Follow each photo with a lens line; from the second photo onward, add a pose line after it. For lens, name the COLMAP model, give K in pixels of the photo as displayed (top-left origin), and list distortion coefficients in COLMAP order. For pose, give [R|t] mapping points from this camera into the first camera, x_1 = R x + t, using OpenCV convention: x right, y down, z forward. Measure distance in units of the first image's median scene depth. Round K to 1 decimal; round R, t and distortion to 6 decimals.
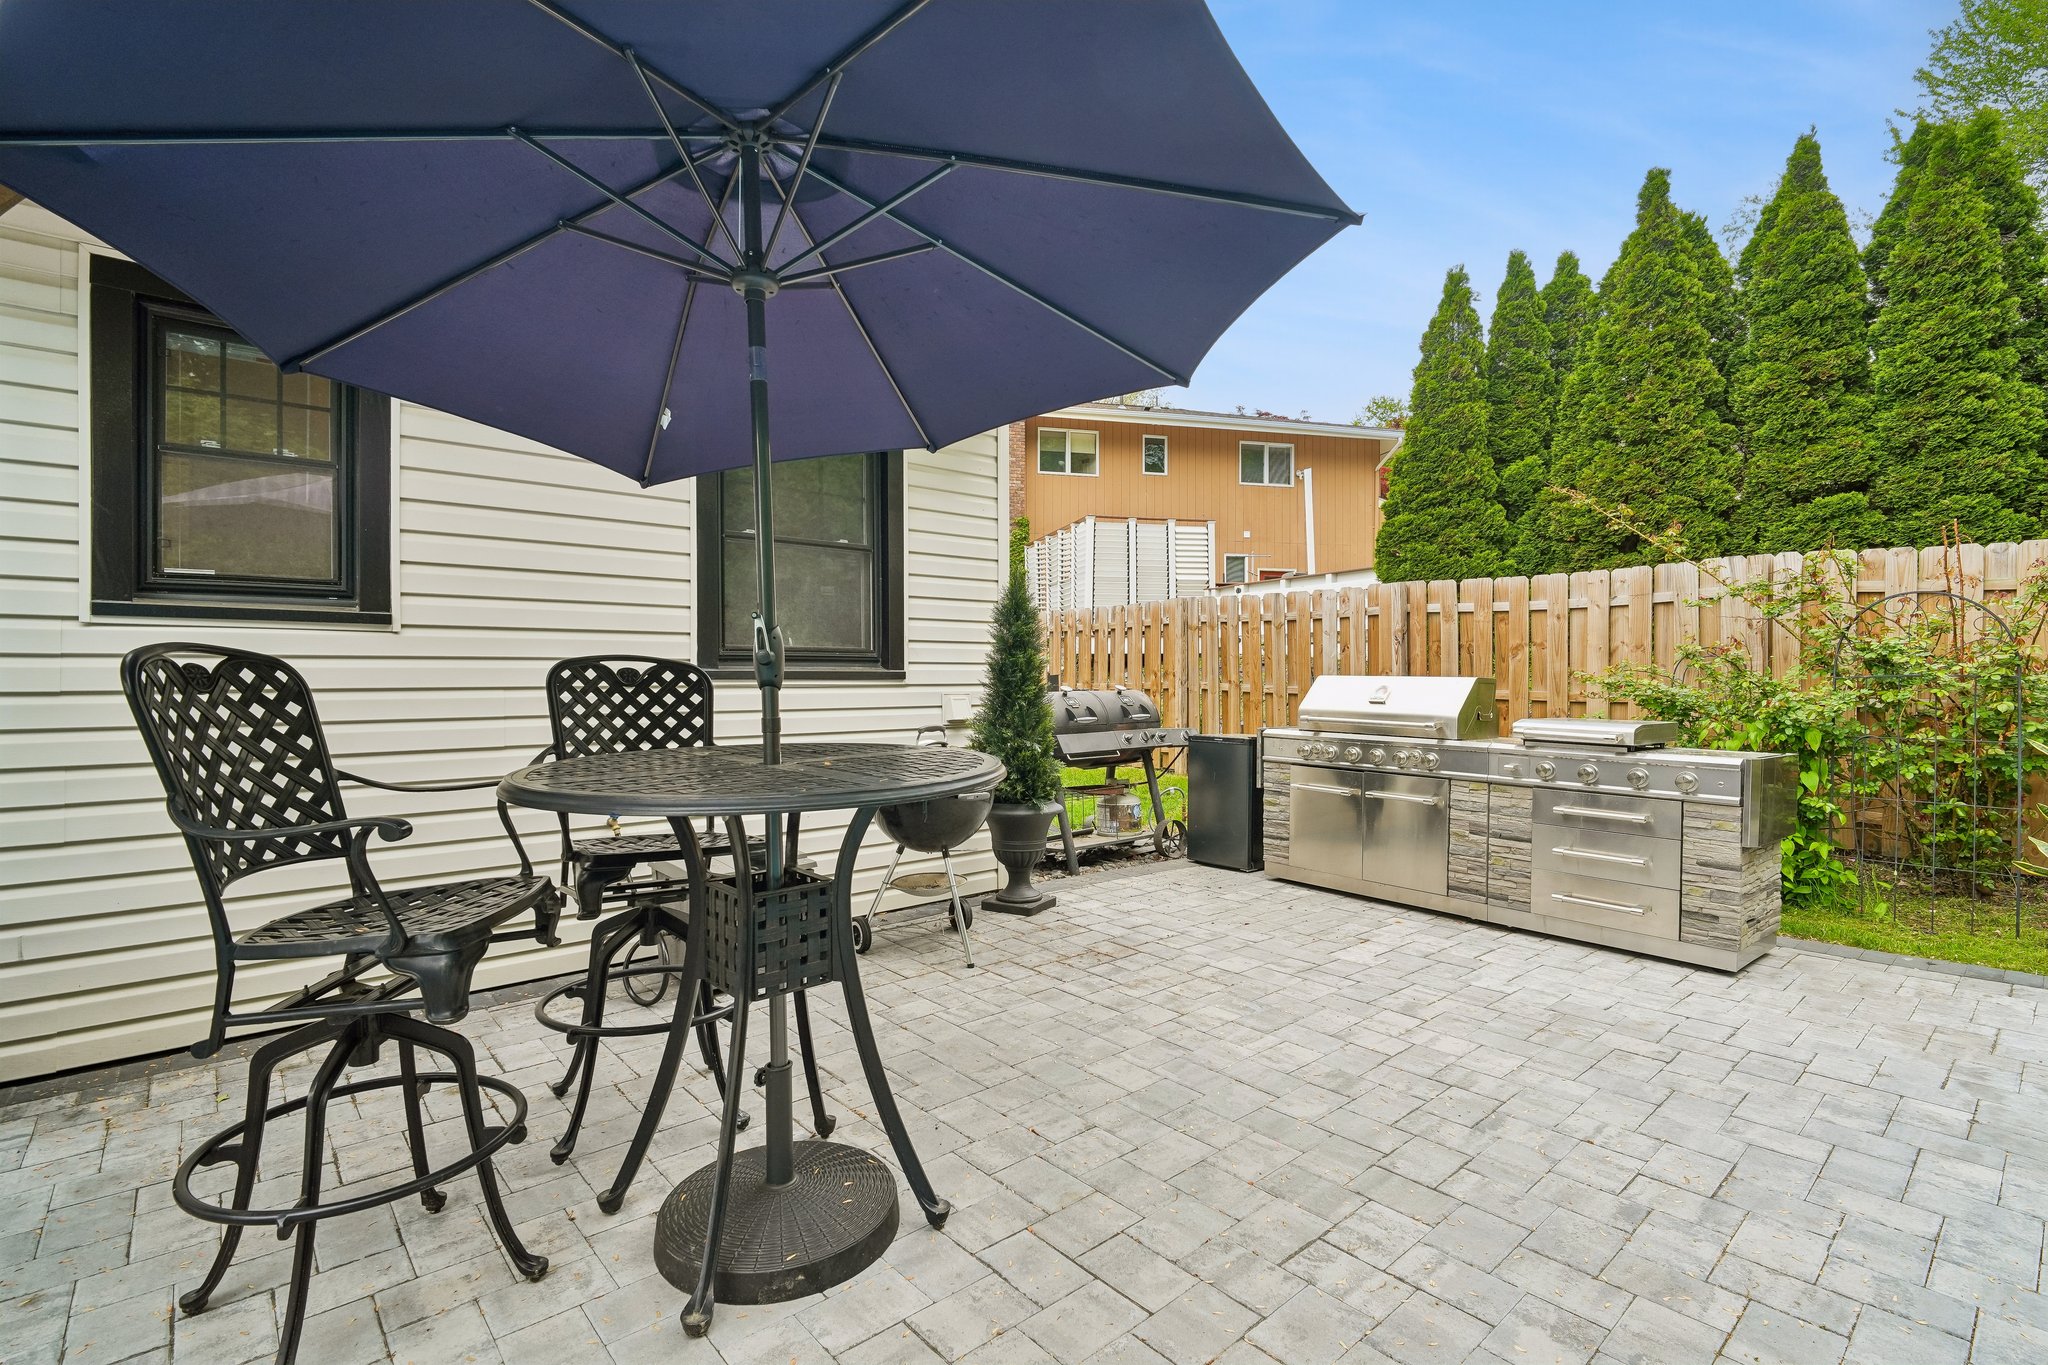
lens RADIAL K [[949.4, 0, 1024.0], [0, 949.4, 682.5], [0, 0, 1]] dist [-0.001654, -0.000826]
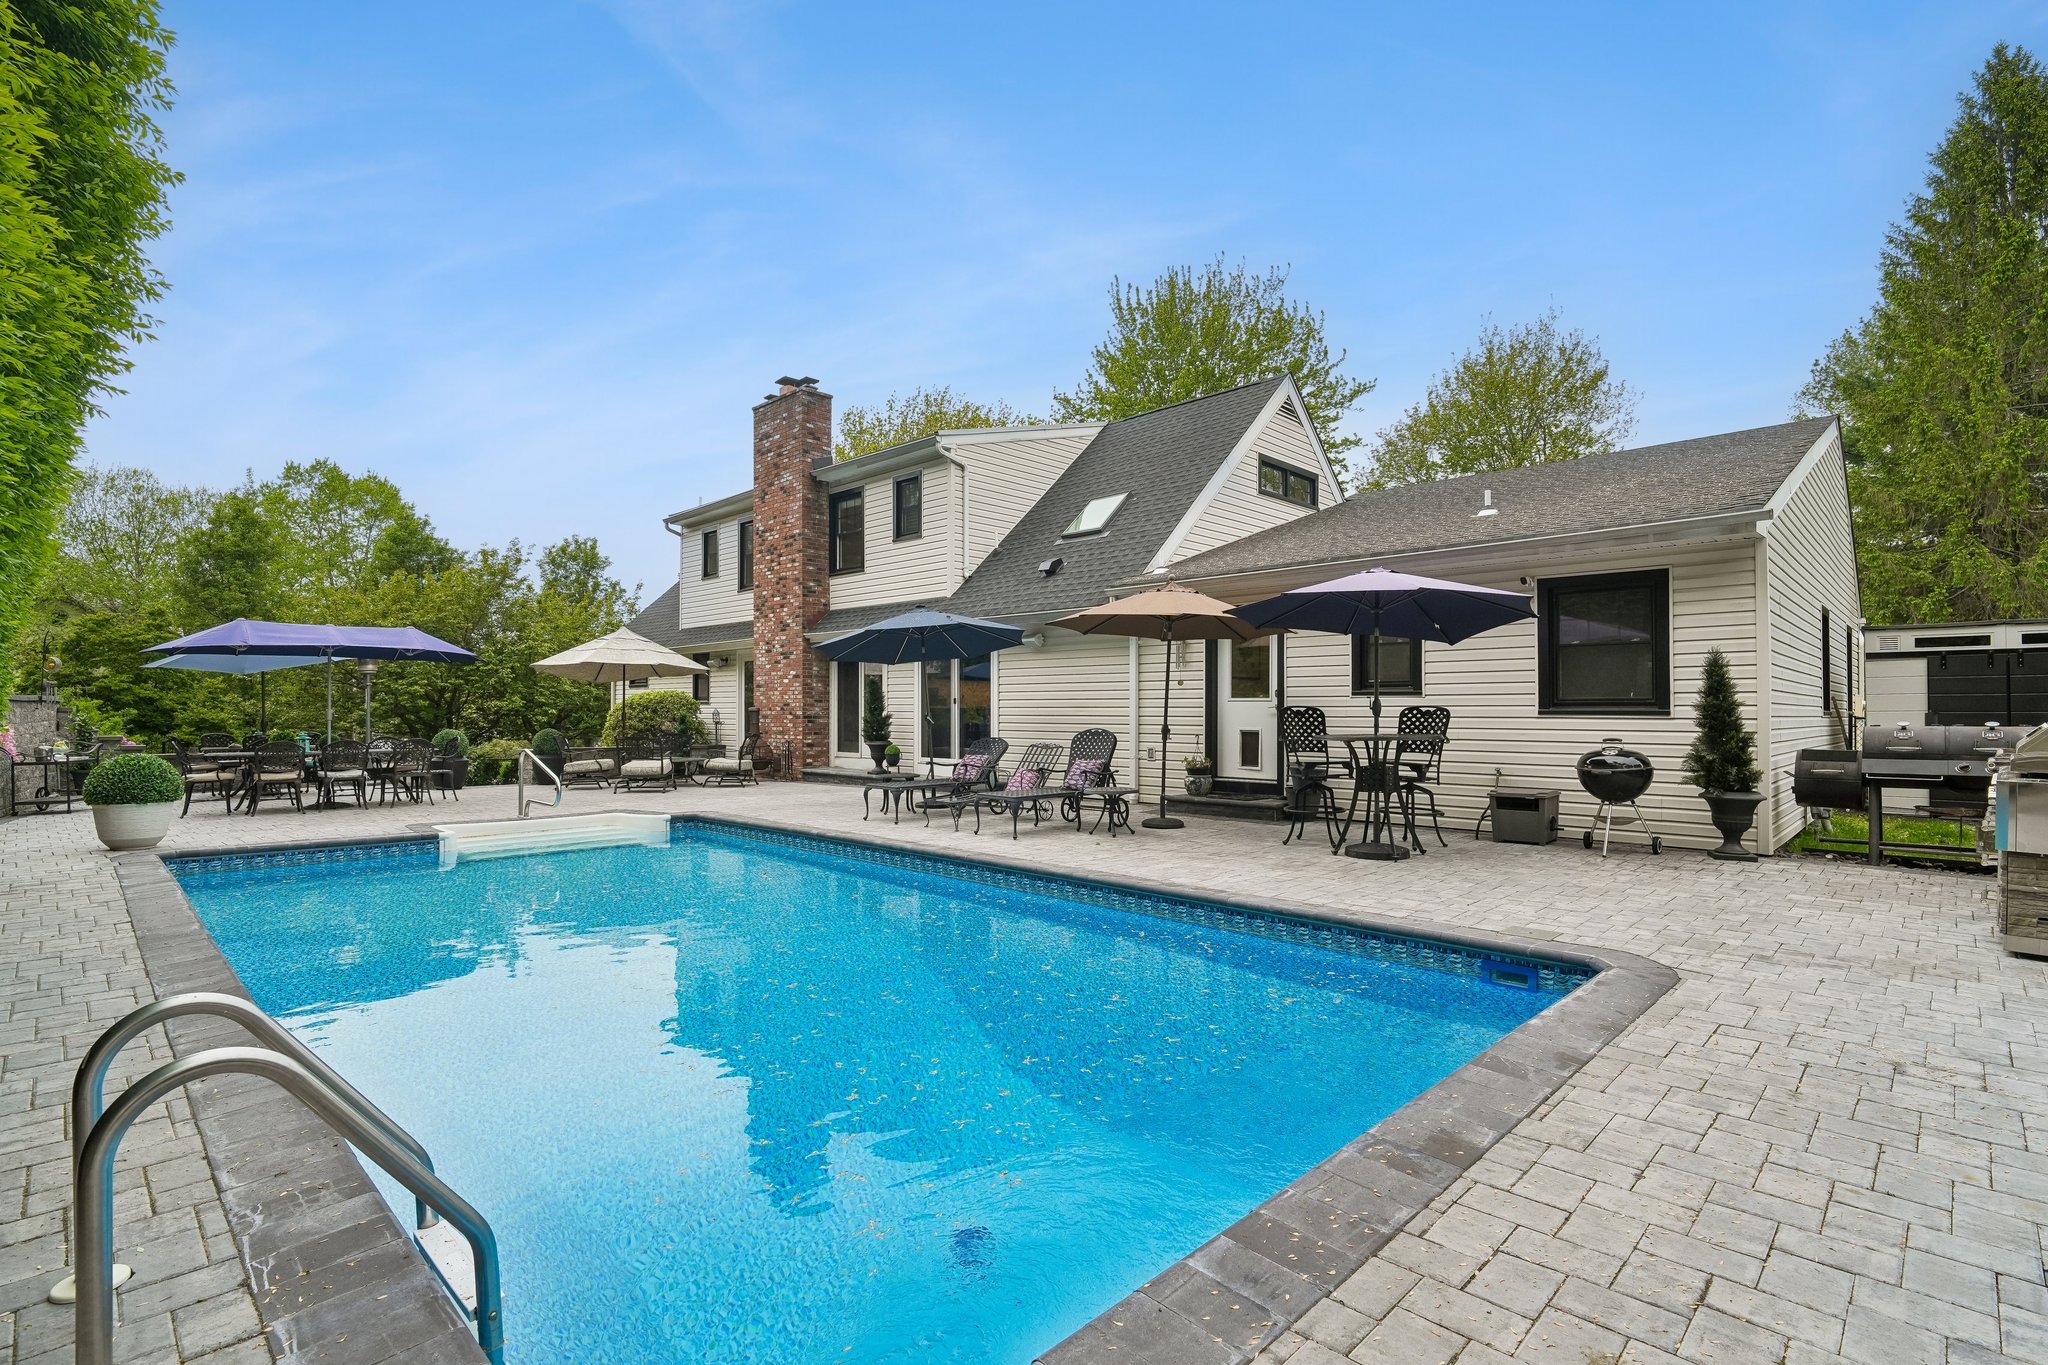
lens RADIAL K [[959.4, 0, 1026.7], [0, 959.4, 709.8], [0, 0, 1]] dist [-0.000785, -0.000332]
pose [[0.078595, 0.000938, -0.996906, 0.930644], [-0.008672, 0.999962, 0.000257, -0.001814], [0.996869, 0.008625, 0.078600, -0.190958]]
